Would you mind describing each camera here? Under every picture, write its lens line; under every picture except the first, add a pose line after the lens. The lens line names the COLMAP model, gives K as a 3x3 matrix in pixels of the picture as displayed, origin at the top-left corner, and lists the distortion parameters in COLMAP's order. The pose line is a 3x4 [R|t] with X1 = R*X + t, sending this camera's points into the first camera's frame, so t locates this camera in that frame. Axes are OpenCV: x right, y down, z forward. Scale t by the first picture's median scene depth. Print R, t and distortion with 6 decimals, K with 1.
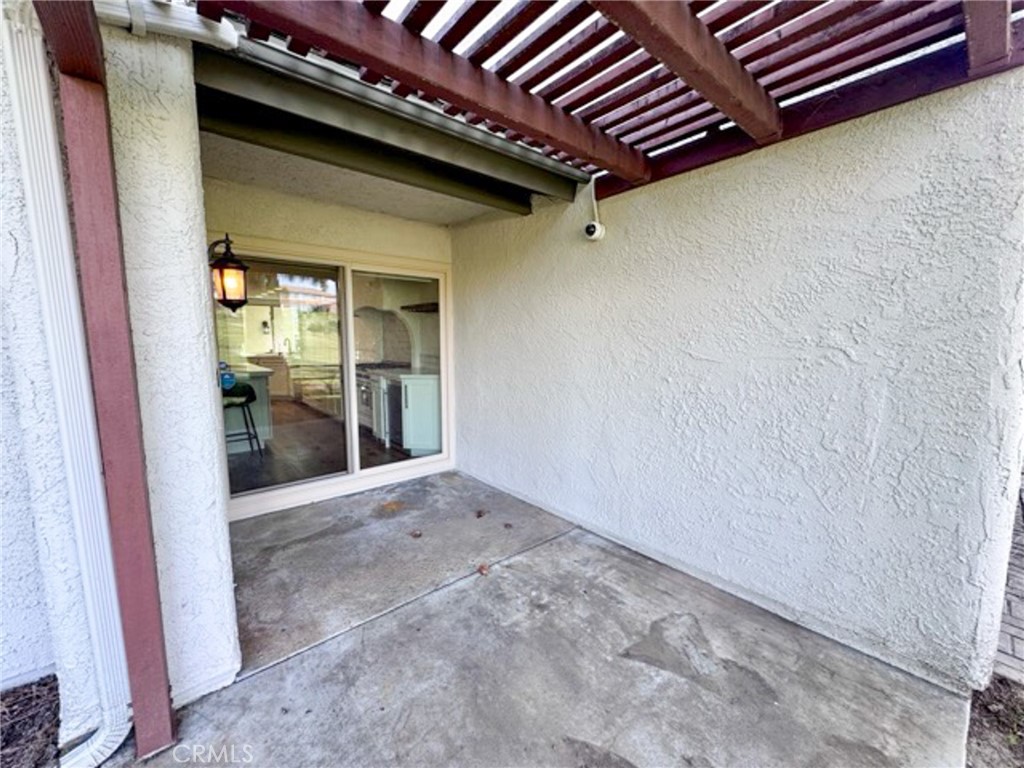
lens RADIAL K [[408.8, 0, 510.7], [0, 408.8, 383.7], [0, 0, 1]] dist [-0.002568, 0.000298]
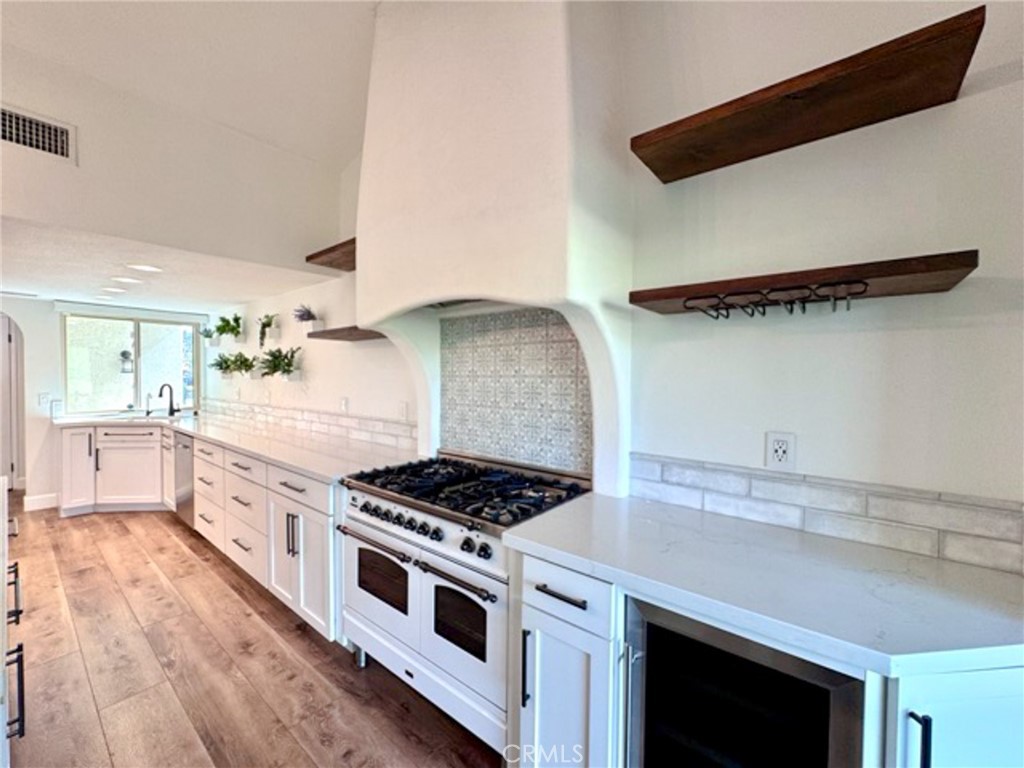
lens RADIAL K [[408.8, 0, 511.9], [0, 408.8, 385.1], [0, 0, 1]] dist [-0.002568, 0.000298]
pose [[0.981497, 0.001449, 0.191471, -0.707392], [0.015260, 0.996199, -0.085763, -0.185801], [-0.190868, 0.087098, 0.977744, 1.340870]]
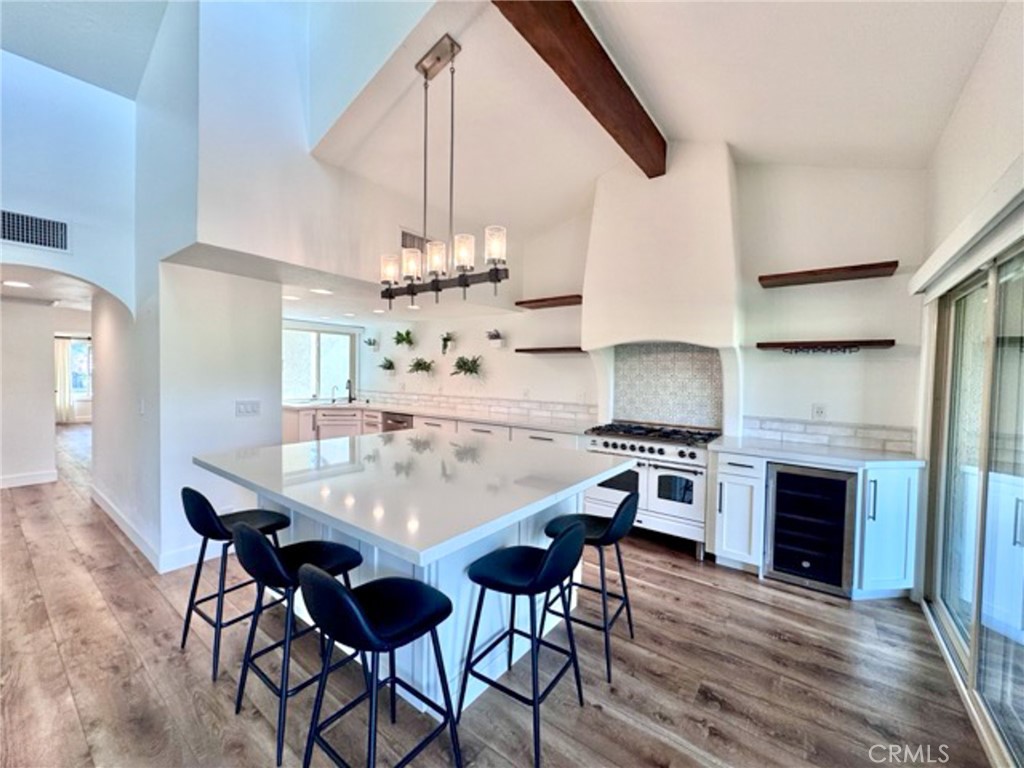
lens RADIAL K [[408.8, 0, 511.5], [0, 408.8, 383.7], [0, 0, 1]] dist [-0.002568, 0.000298]
pose [[0.975281, 0.009504, 0.220764, -1.379990], [0.009129, 0.996489, -0.083228, -0.135866], [-0.220780, 0.083186, 0.971770, 0.848394]]
